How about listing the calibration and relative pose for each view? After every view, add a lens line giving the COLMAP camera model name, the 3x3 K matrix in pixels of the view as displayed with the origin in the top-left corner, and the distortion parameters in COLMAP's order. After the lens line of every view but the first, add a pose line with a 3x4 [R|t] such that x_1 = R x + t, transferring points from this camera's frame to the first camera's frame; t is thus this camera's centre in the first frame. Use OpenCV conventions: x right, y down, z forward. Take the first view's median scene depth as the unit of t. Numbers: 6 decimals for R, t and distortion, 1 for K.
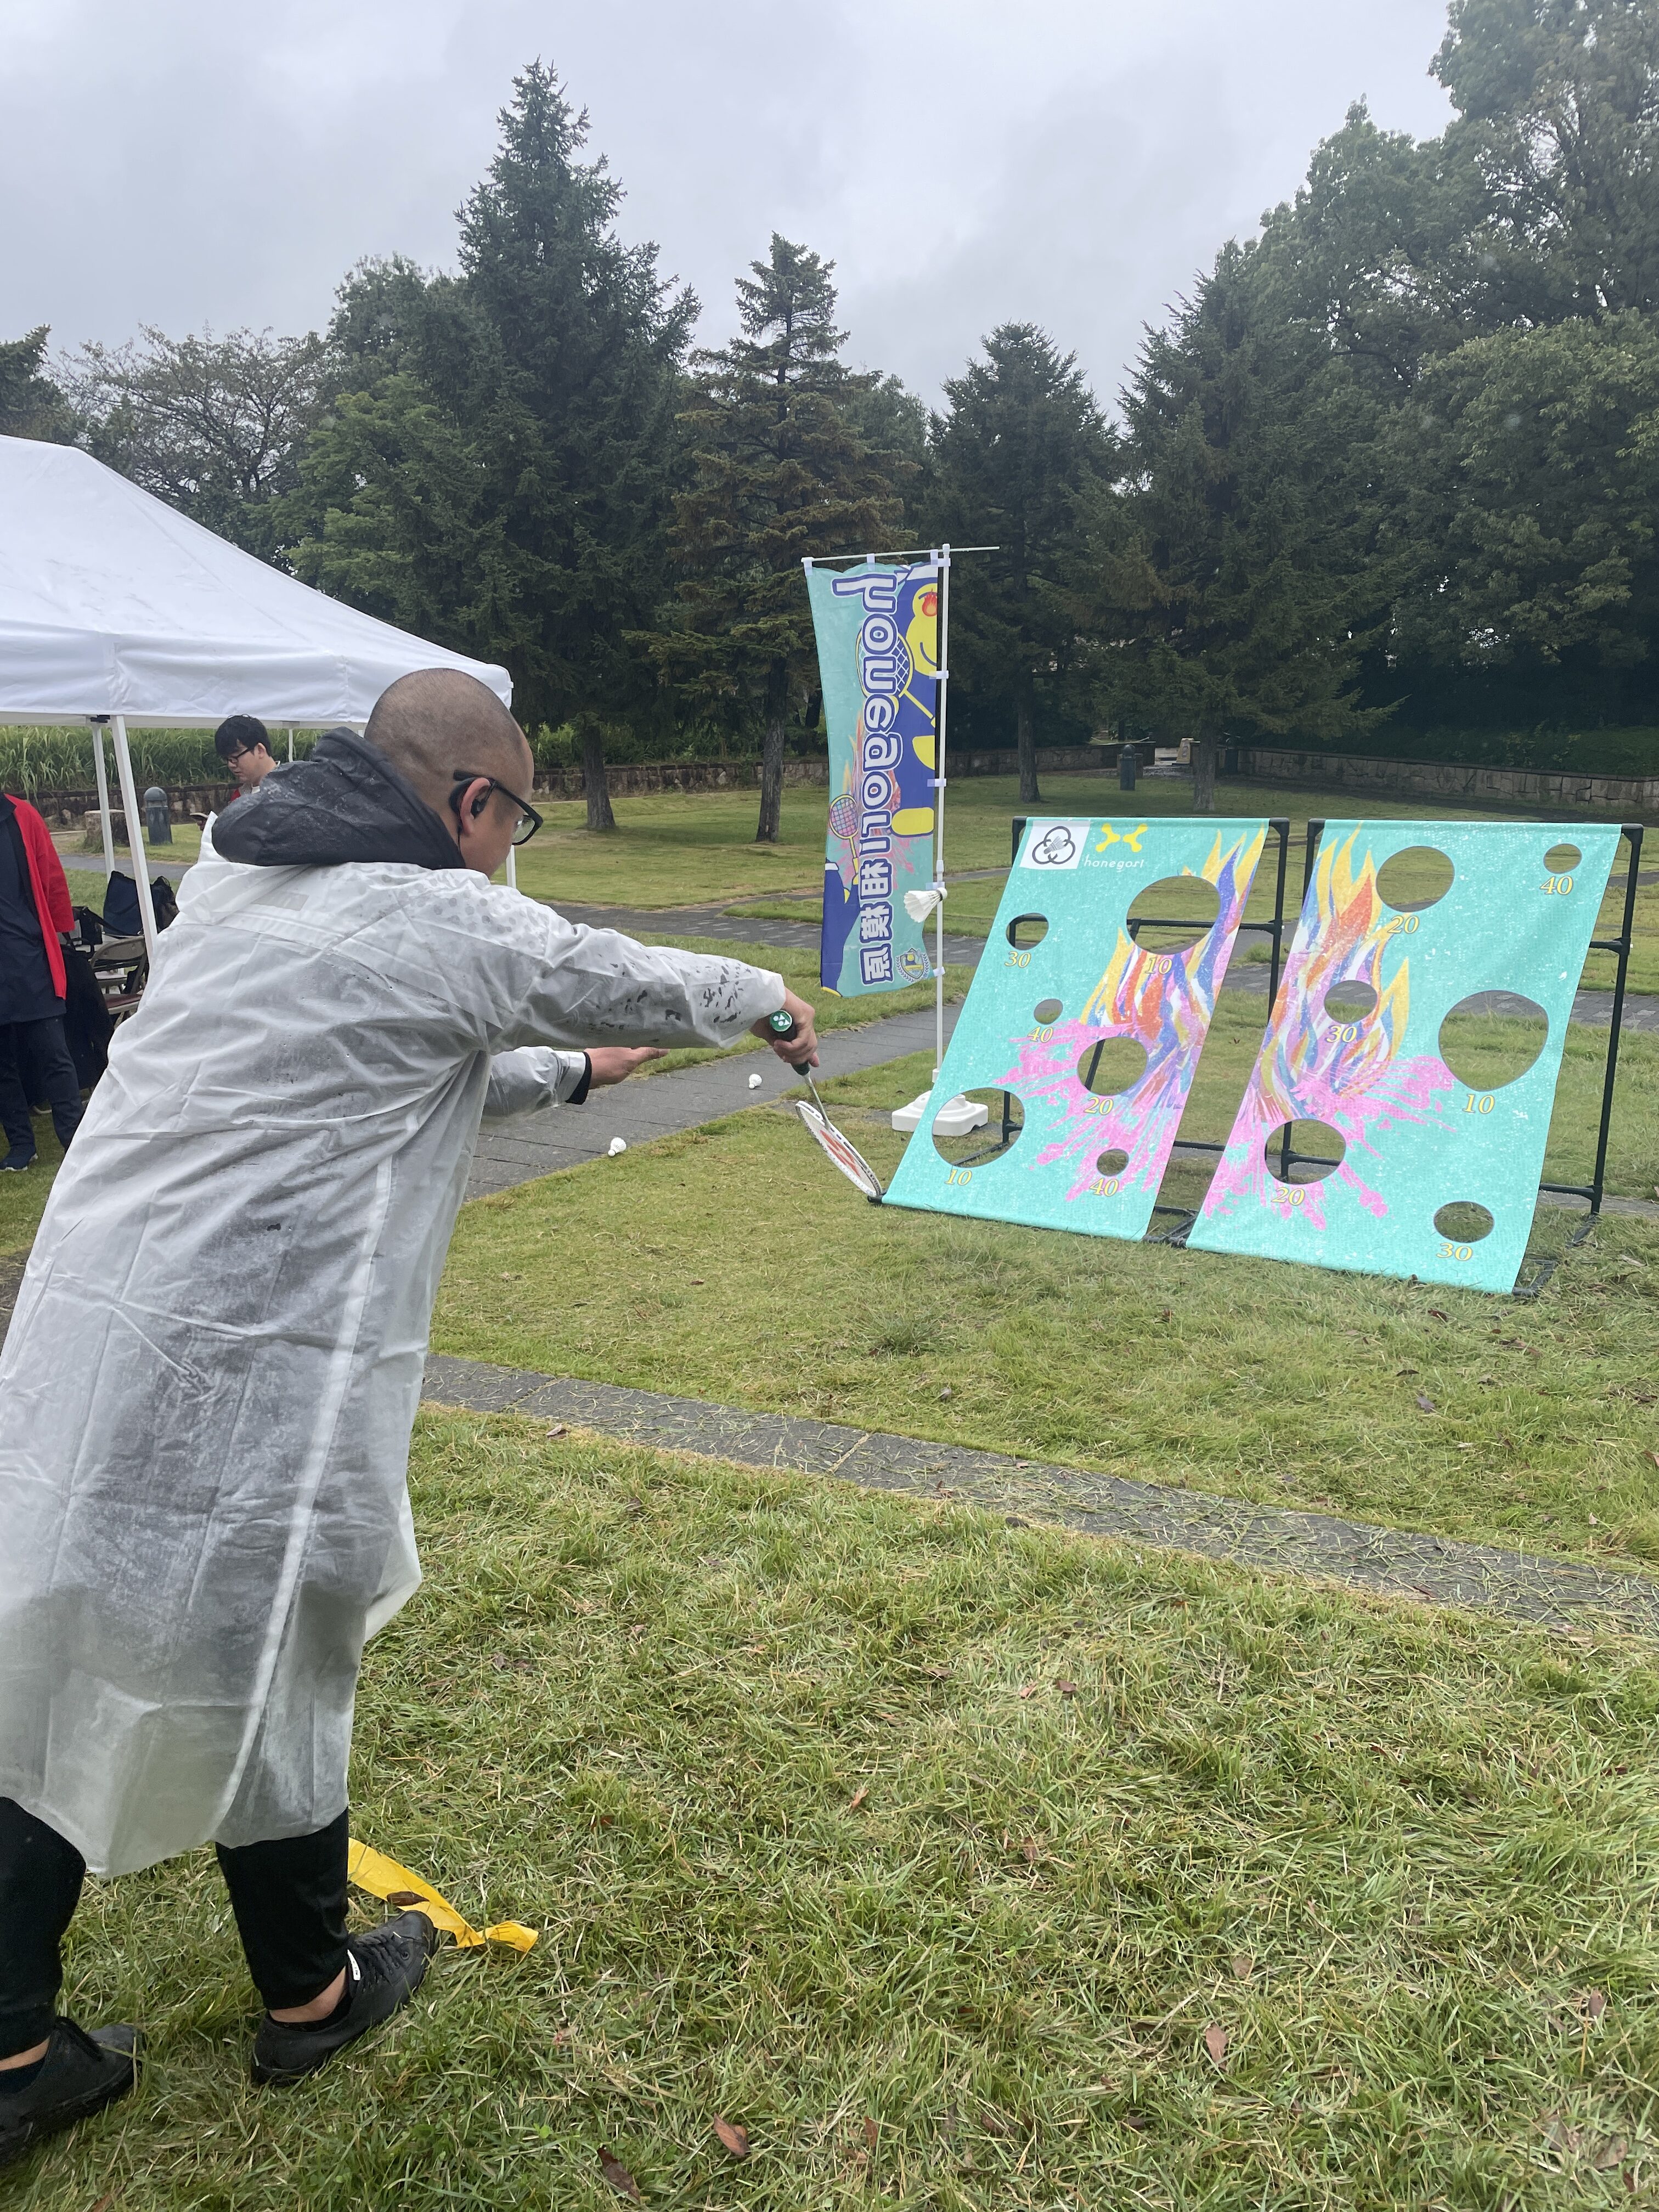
lens RADIAL K [[1664.7, 0, 802.4], [0, 1664.7, 1102.1], [0, 0, 1]] dist [0.115027, -0.148541]
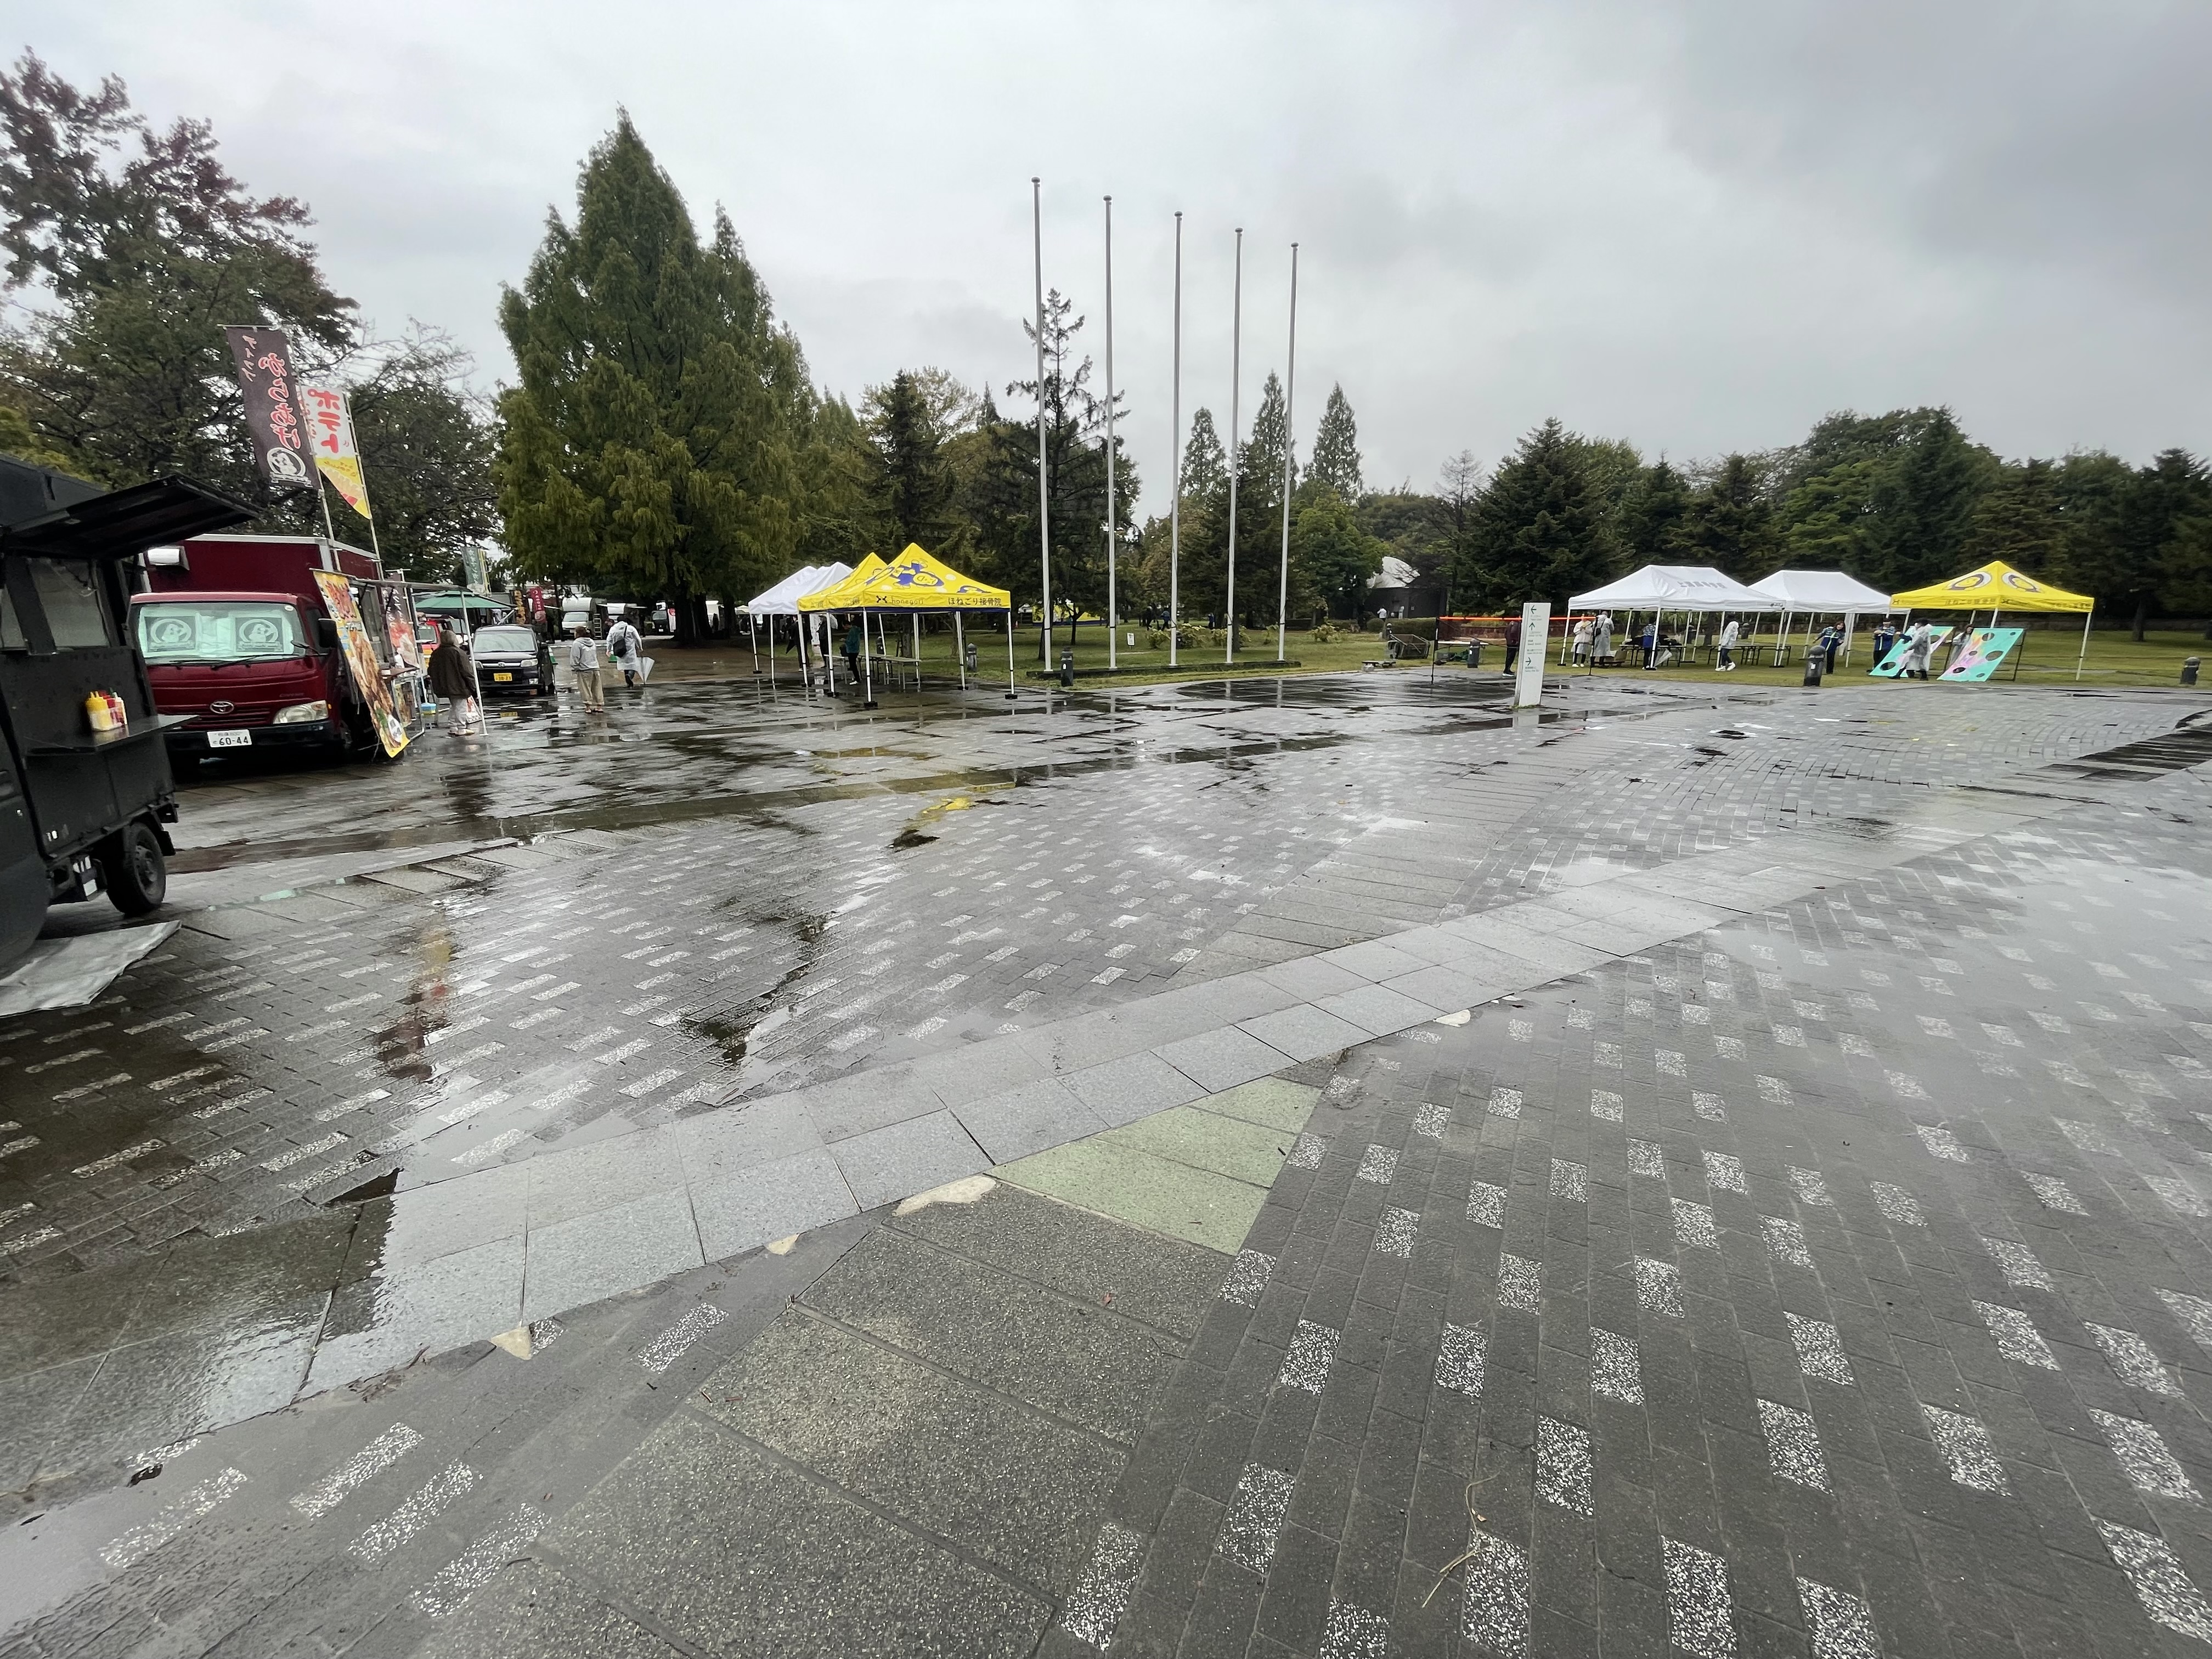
lens RADIAL K [[900.6, 0, 1106.0], [0, 900.6, 829.5], [0, 0, 1]] dist [-0.001095, -0.000146]
pose [[0.690784, 0.193989, -0.696553, 0.093004], [-0.165848, 0.980164, 0.108499, 0.269565], [0.703784, 0.040573, 0.709255, -1.345481]]
